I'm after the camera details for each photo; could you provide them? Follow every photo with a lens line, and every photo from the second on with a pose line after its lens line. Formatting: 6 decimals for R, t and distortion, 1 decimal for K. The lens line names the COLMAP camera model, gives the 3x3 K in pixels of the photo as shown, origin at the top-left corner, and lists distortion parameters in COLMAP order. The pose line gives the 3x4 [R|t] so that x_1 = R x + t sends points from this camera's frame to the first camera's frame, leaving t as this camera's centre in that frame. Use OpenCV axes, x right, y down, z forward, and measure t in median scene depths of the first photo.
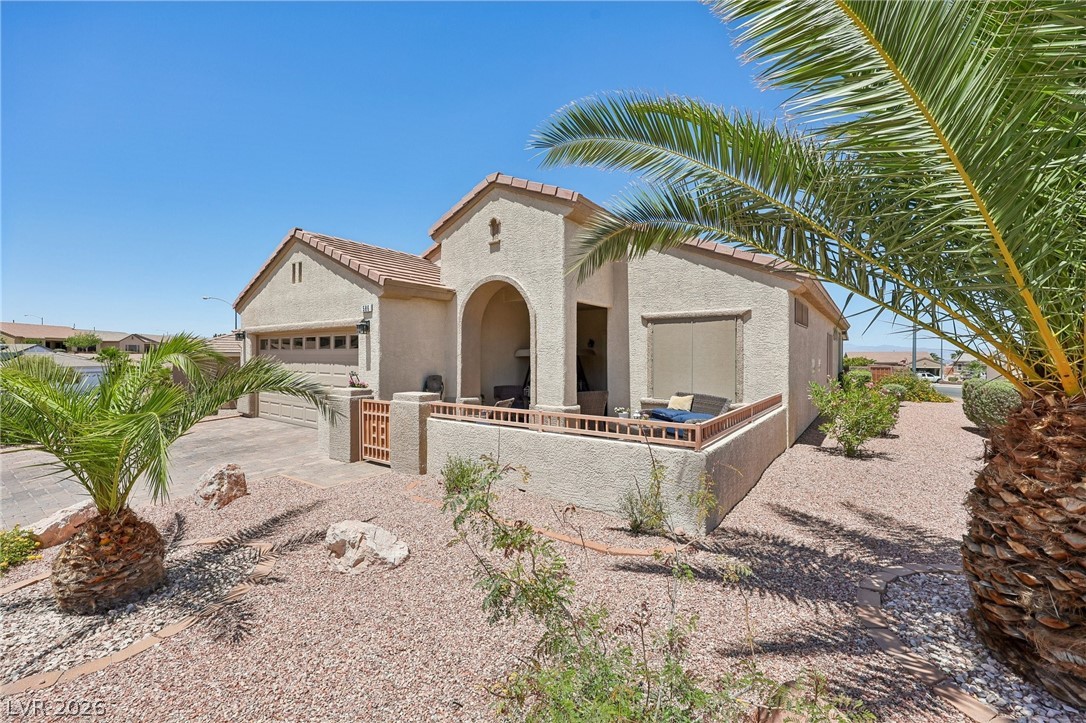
lens RADIAL K [[439.1, 0, 554.4], [0, 439.1, 354.2], [0, 0, 1]] dist [-0.002518, -0.000385]
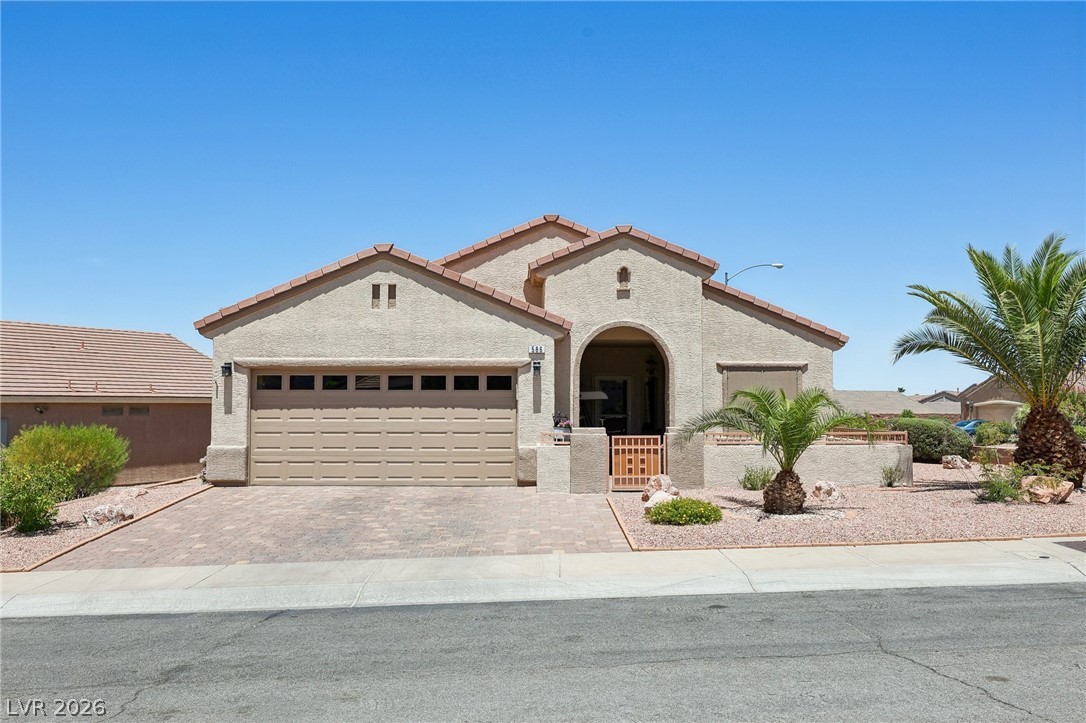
lens RADIAL K [[907.4, 0, 543.0], [0, 907.4, 361.5], [0, 0, 1]] dist [-0.005536, -0.002075]
pose [[0.813038, 0.027881, 0.581543, -1.552478], [-0.001054, 0.998922, -0.046417, 0.015686], [-0.582210, 0.037126, 0.812190, -0.635197]]
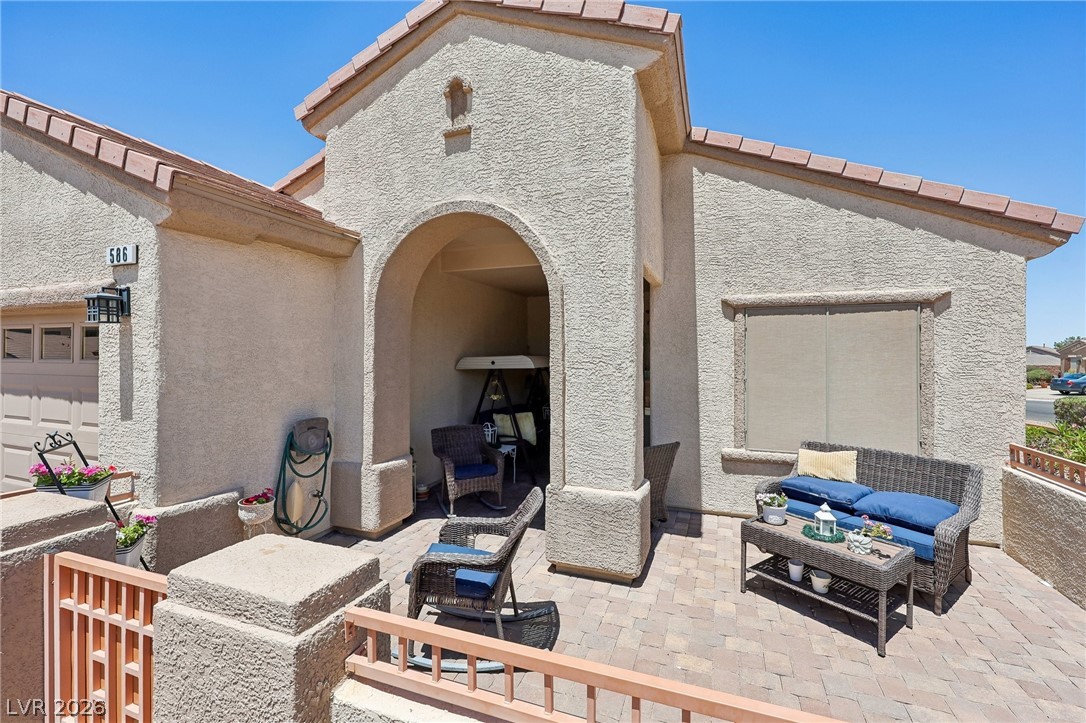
lens RADIAL K [[461.0, 0, 546.6], [0, 461.0, 351.8], [0, 0, 1]] dist [-0.000880, 0.000074]
pose [[0.968112, 0.003822, 0.250490, -0.167291], [-0.003462, 0.999992, -0.001876, -0.021208], [-0.250495, 0.000949, 0.968117, 0.510005]]
